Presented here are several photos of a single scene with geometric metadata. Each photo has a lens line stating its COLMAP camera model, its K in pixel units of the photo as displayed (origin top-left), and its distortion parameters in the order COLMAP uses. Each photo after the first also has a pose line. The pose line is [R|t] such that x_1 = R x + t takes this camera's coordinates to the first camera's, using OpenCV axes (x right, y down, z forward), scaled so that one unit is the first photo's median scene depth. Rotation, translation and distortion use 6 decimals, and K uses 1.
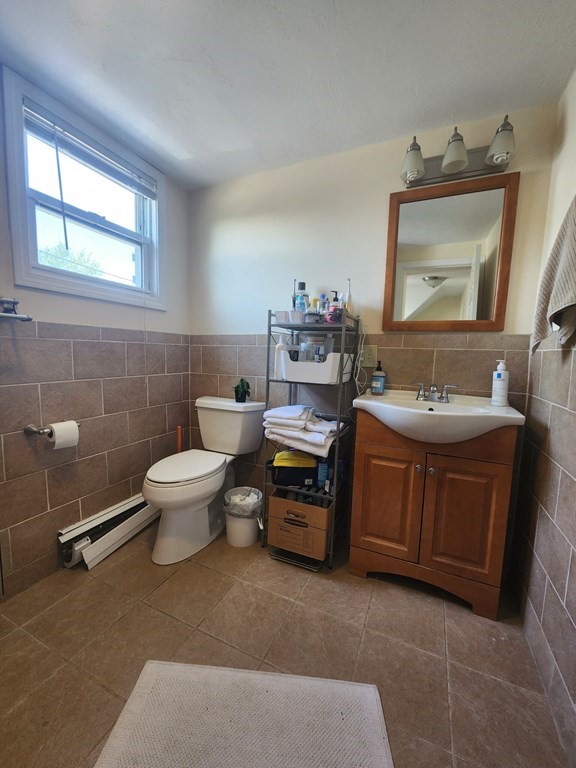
lens RADIAL K [[316.0, 0, 287.7], [0, 316.0, 385.8], [0, 0, 1]] dist [0.004914, -0.002327]
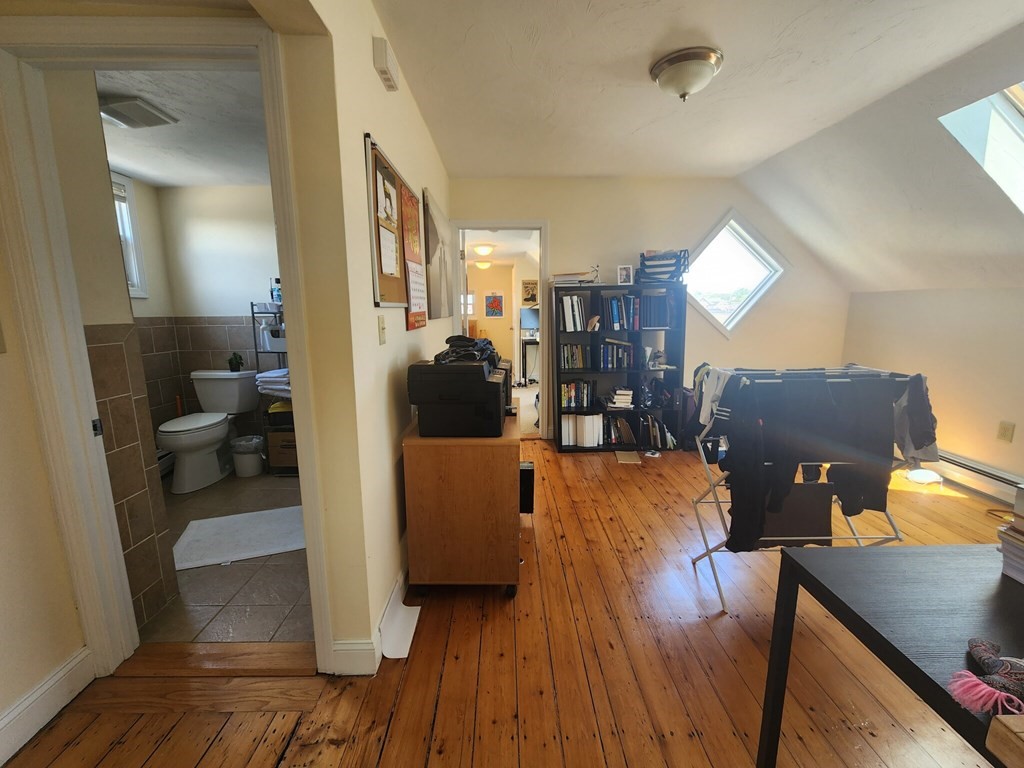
lens RADIAL K [[421.4, 0, 512.7], [0, 421.4, 381.9], [0, 0, 1]] dist [0.004914, -0.002327]
pose [[0.902363, -0.101195, 0.418929, 0.153366], [0.070918, 0.993657, 0.087267, 0.027843], [-0.425103, -0.049037, 0.903816, -1.091680]]
